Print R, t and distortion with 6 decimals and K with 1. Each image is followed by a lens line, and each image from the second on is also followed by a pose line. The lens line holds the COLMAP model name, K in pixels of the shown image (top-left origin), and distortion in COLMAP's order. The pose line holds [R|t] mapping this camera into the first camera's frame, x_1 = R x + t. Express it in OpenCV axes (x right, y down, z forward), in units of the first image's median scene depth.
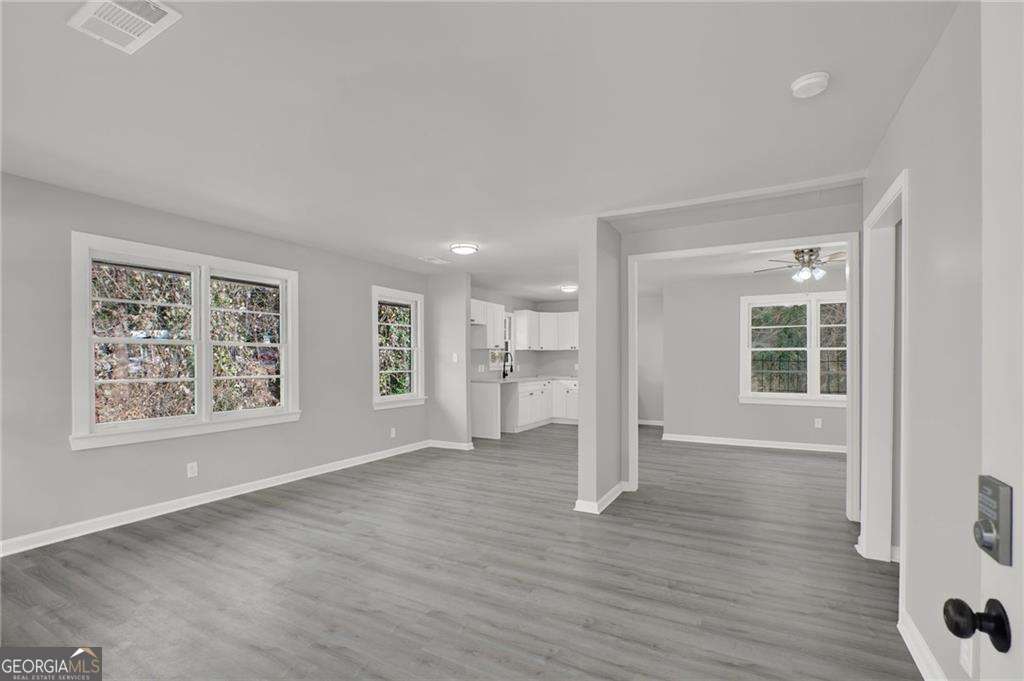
lens RADIAL K [[455.7, 0, 506.1], [0, 455.7, 340.9], [0, 0, 1]] dist [-0.001840, -0.000346]
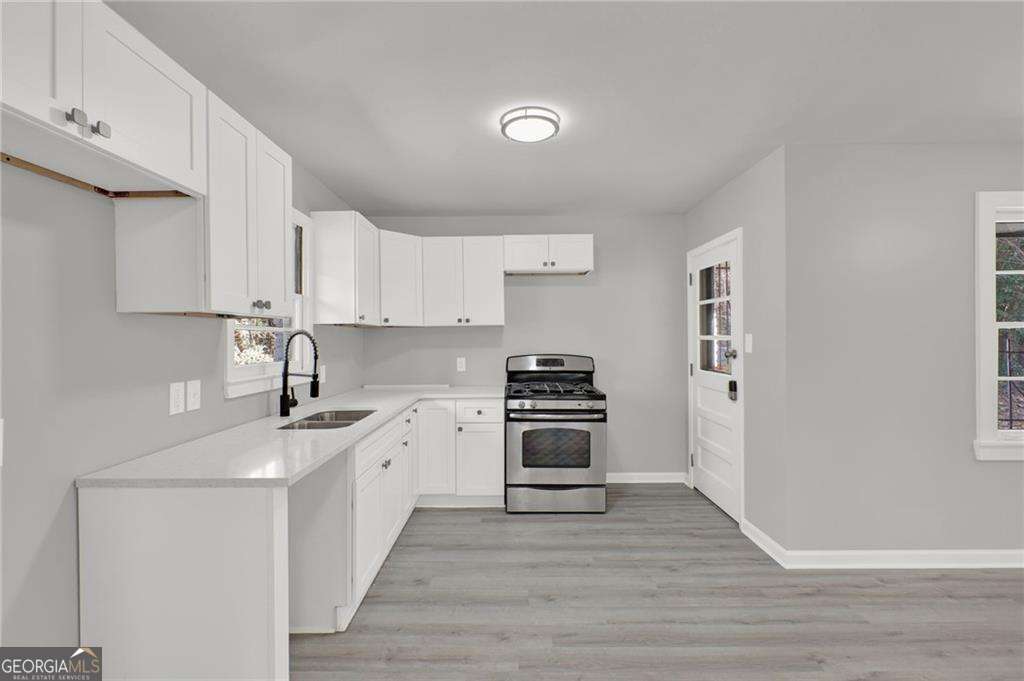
lens RADIAL K [[458.7, 0, 512.0], [0, 458.7, 340.5], [0, 0, 1]] dist [0.000827, 0.000015]
pose [[0.871510, -0.005002, 0.490352, -0.022994], [-0.014902, 0.999216, 0.036679, 0.019563], [-0.490151, -0.039274, 0.870753, 0.688566]]
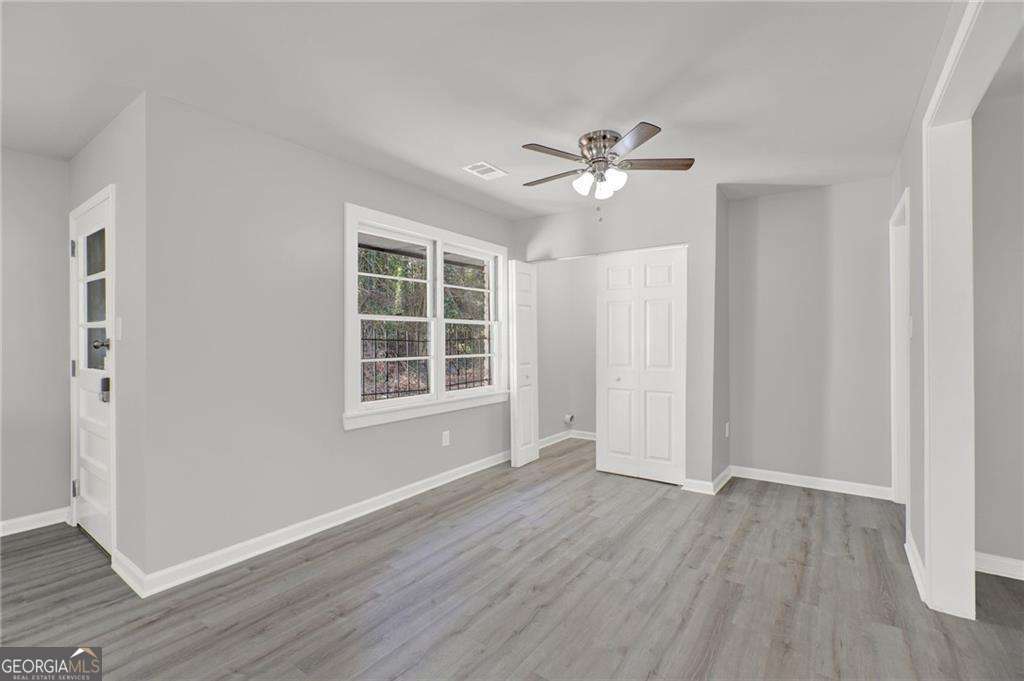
lens RADIAL K [[455.7, 0, 506.1], [0, 455.7, 340.9], [0, 0, 1]] dist [-0.001840, -0.000346]
pose [[0.107809, -0.001376, 0.994171, 0.058155], [-0.035176, 0.999368, 0.005197, 0.029748], [-0.993549, -0.035531, 0.107693, 0.637409]]
